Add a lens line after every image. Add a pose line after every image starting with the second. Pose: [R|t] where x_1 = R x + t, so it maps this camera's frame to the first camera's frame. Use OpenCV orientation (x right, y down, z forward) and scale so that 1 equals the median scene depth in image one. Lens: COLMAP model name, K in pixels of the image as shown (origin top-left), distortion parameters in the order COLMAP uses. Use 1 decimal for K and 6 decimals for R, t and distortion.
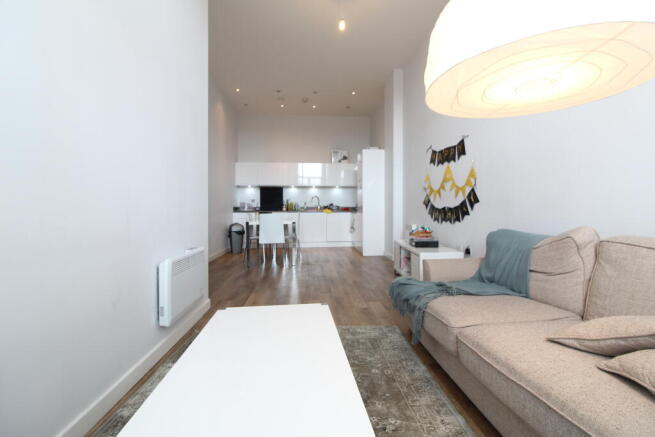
lens RADIAL K [[305.2, 0, 327.1], [0, 305.2, 210.9], [0, 0, 1]] dist [0.000232, -0.010054]
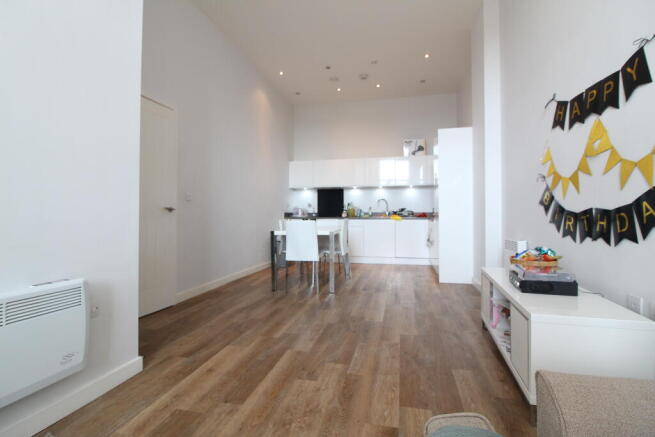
lens RADIAL K [[305.2, 0, 327.1], [0, 305.2, 210.9], [0, 0, 1]] dist [0.000232, -0.010054]
pose [[0.953342, -0.003661, -0.301870, 0.084685], [-0.003438, 0.999730, -0.022983, 0.002072], [0.301873, 0.022949, 0.953072, 0.263819]]
